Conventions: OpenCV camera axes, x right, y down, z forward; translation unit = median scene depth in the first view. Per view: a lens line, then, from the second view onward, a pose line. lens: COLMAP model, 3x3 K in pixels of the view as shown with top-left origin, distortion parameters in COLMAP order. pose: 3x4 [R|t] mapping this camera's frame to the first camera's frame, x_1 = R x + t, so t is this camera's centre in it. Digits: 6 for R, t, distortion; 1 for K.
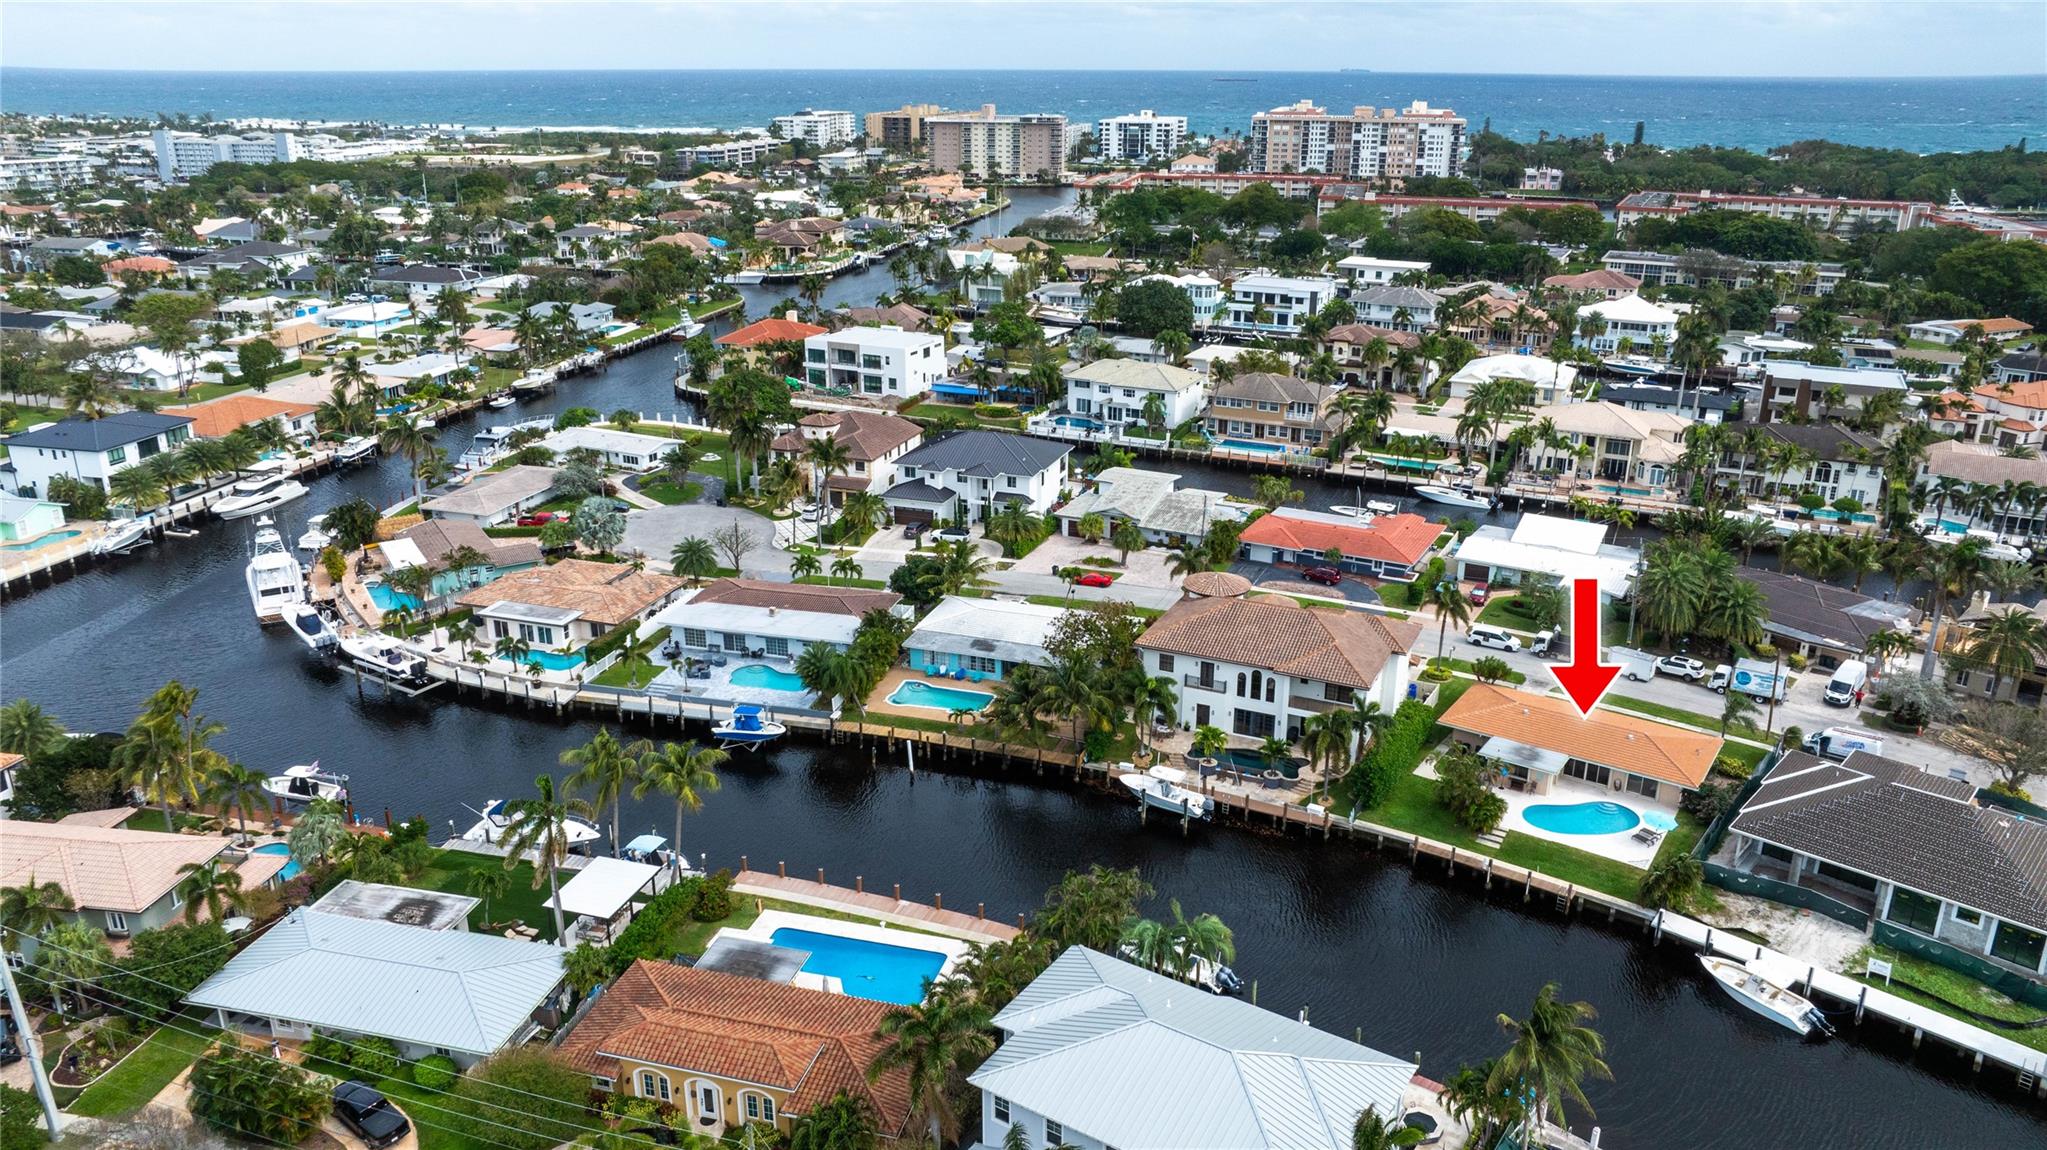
lens RADIAL K [[1444.8, 0, 1023.5], [0, 1444.8, 575.0], [0, 0, 1]] dist [-0.019201, -0.001655]
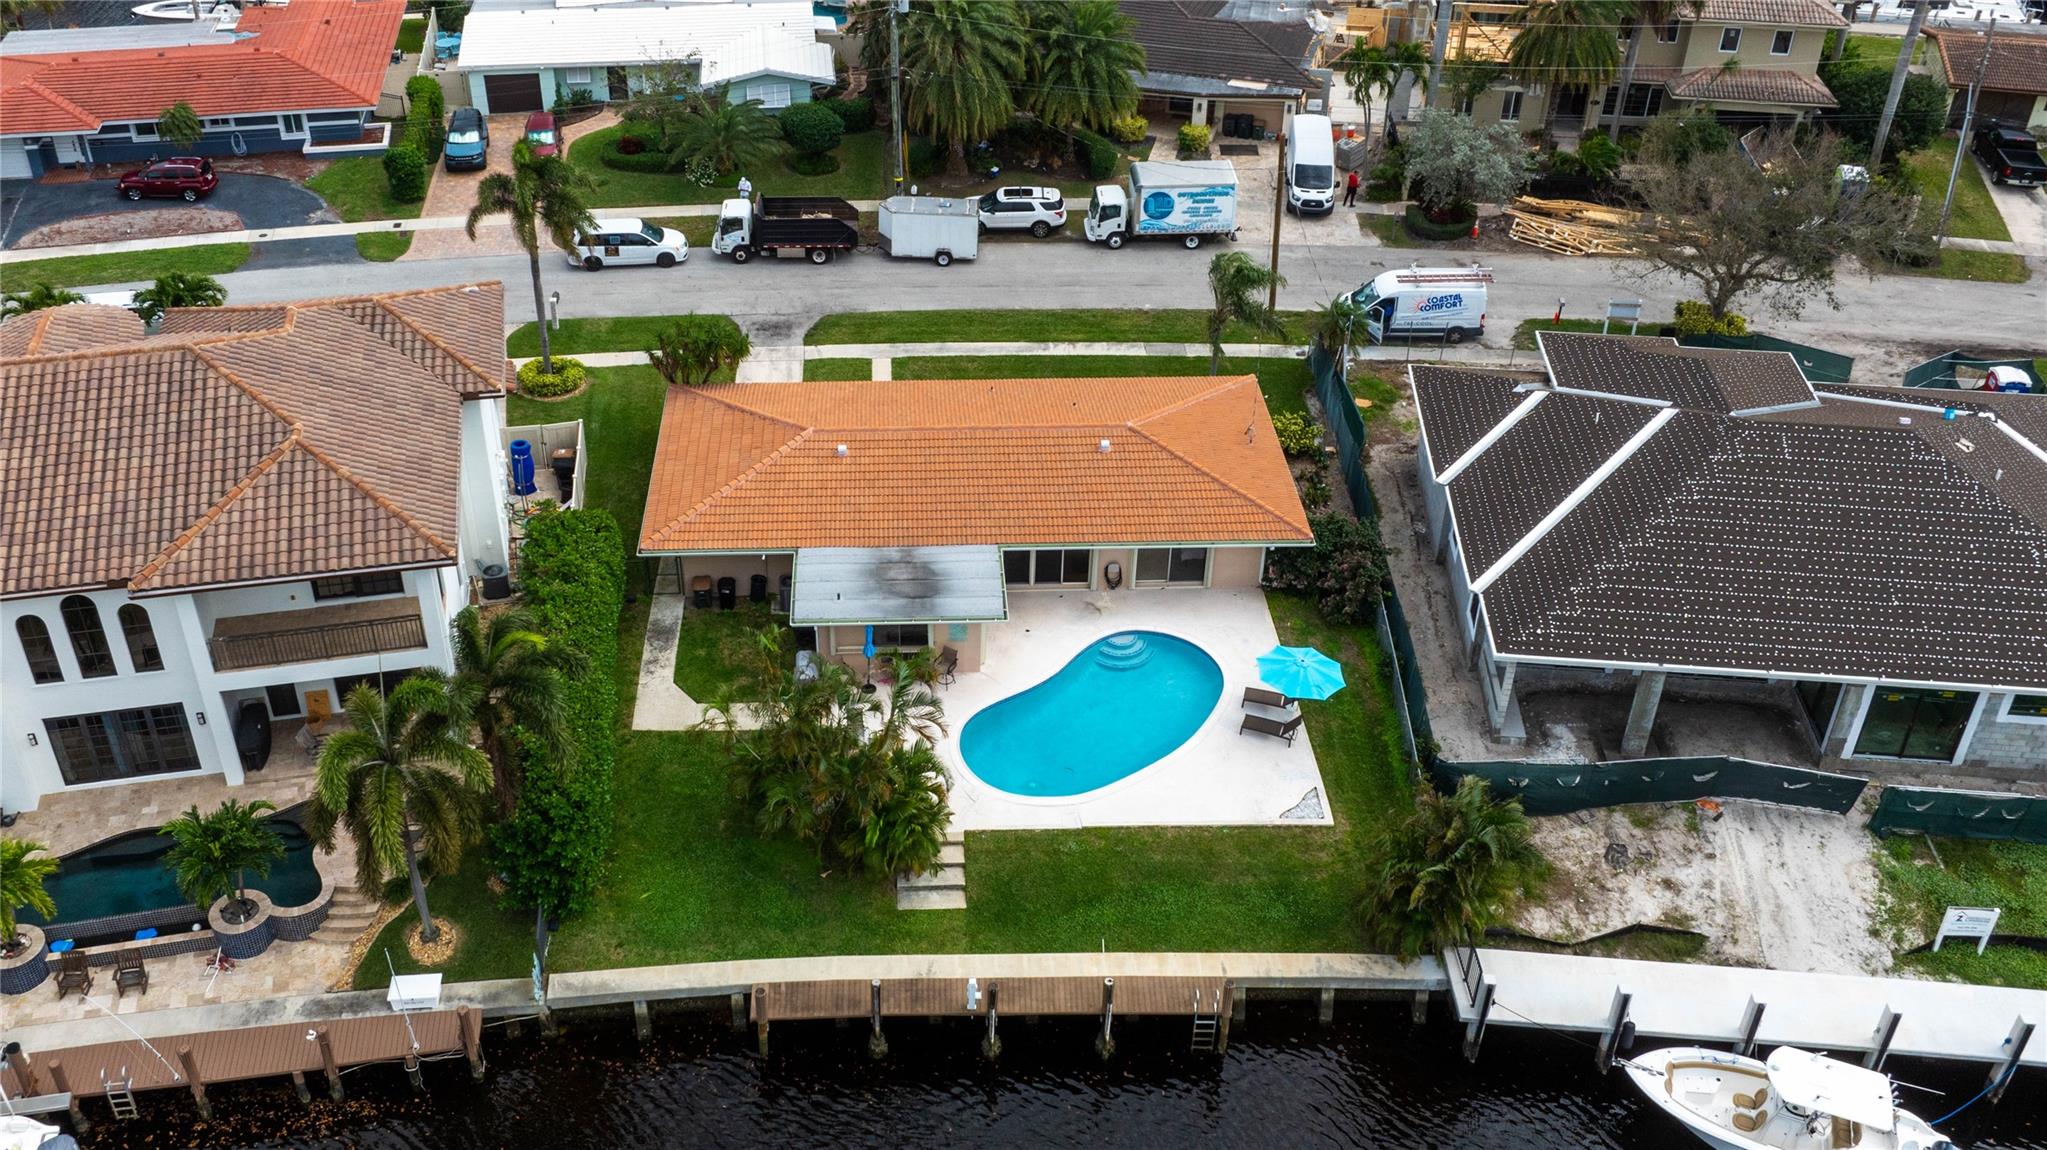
lens RADIAL K [[1836.1, 0, 953.7], [0, 1836.1, 519.3], [0, 0, 1]] dist [-0.010275, -0.024883]
pose [[0.796749, -0.332720, 0.504469, 0.079473], [0.200671, 0.933083, 0.298475, -0.017885], [-0.570020, -0.136577, 0.810200, 0.385769]]
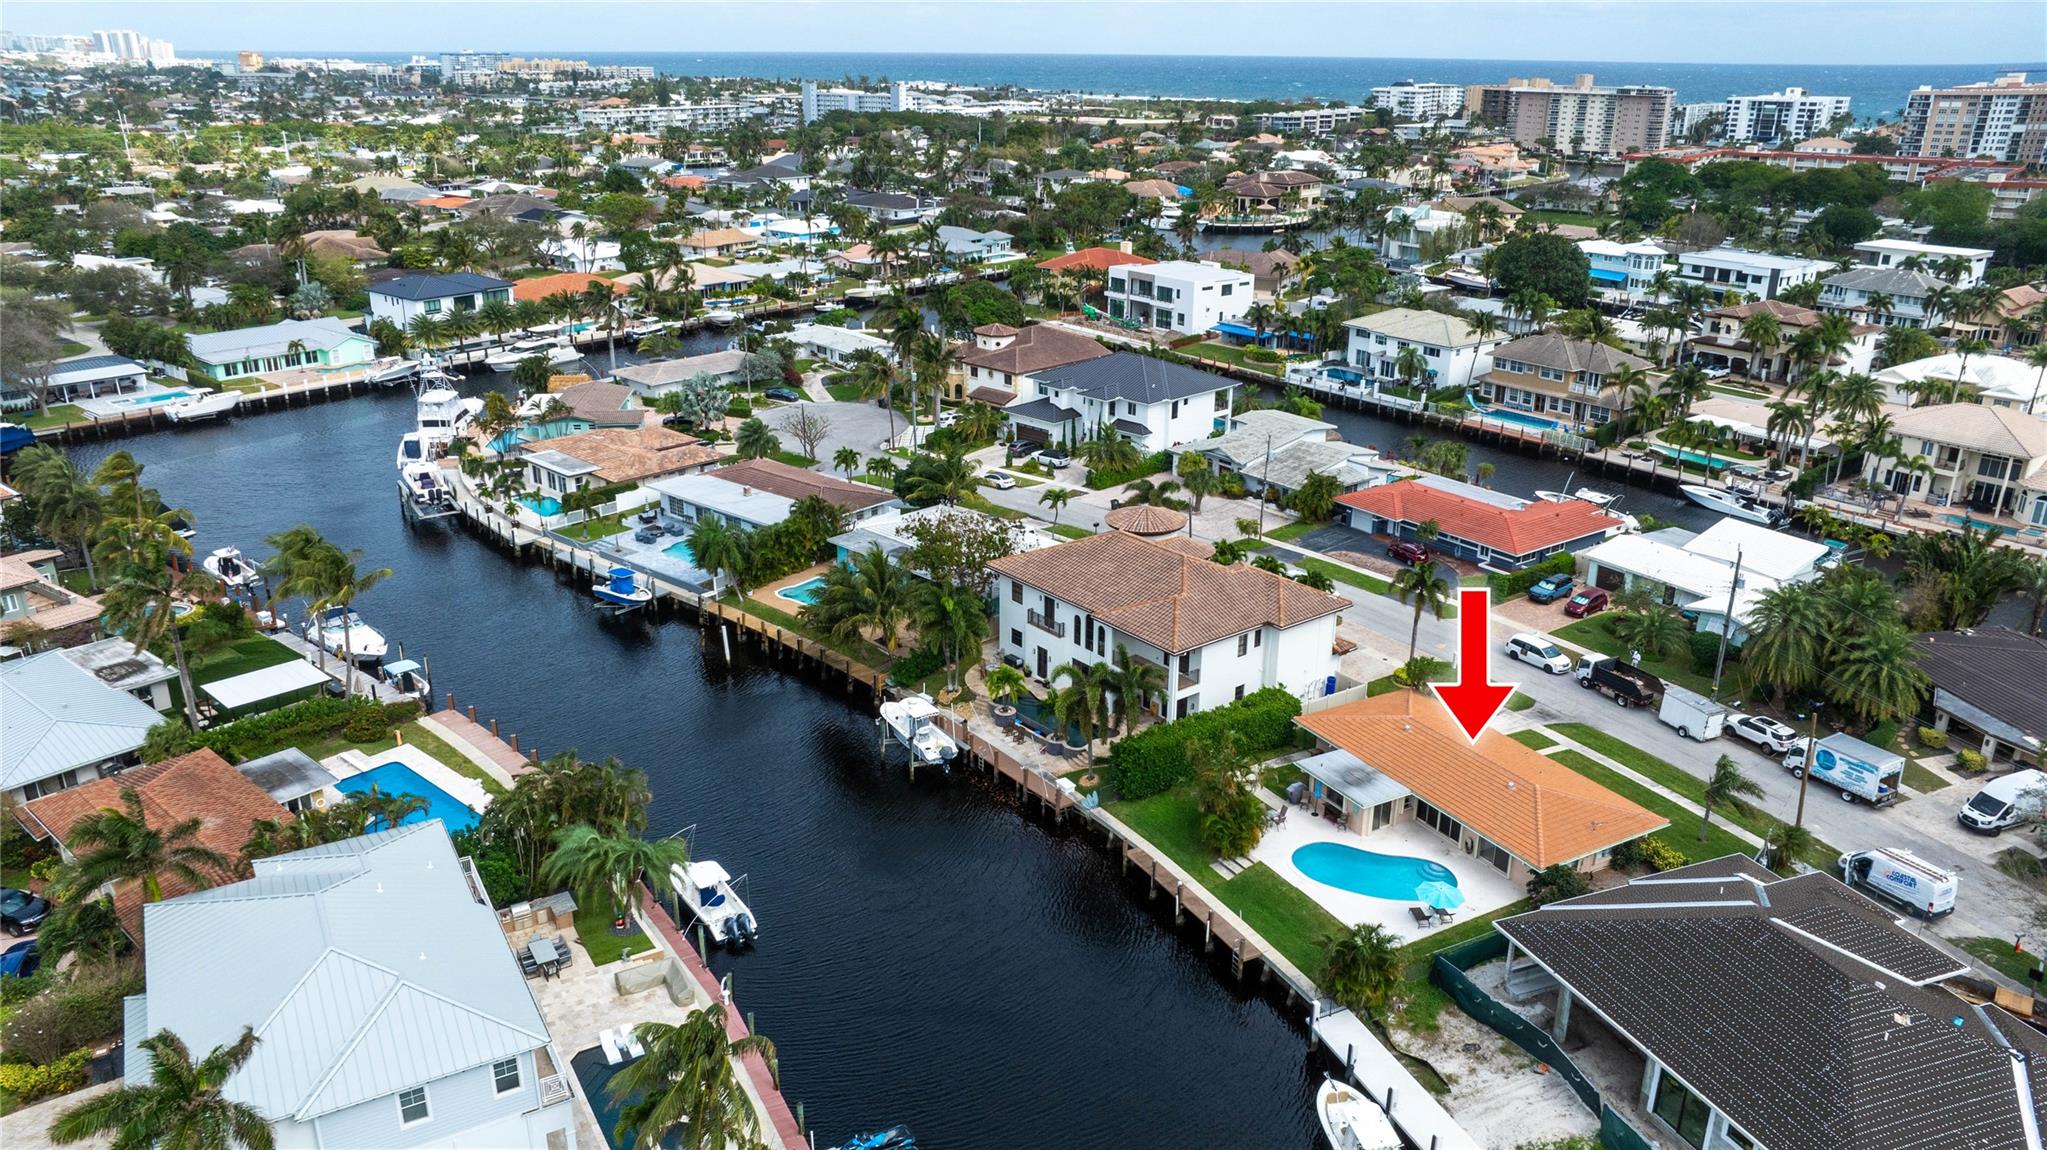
lens RADIAL K [[1446.0, 0, 1020.9], [0, 1446.0, 574.8], [0, 0, 1]] dist [-0.042632, 0.050721]
pose [[0.897881, 0.154717, -0.412157, 0.304306], [-0.151970, 0.987589, 0.039659, 0.011511], [0.413178, 0.027026, 0.910249, 0.158261]]
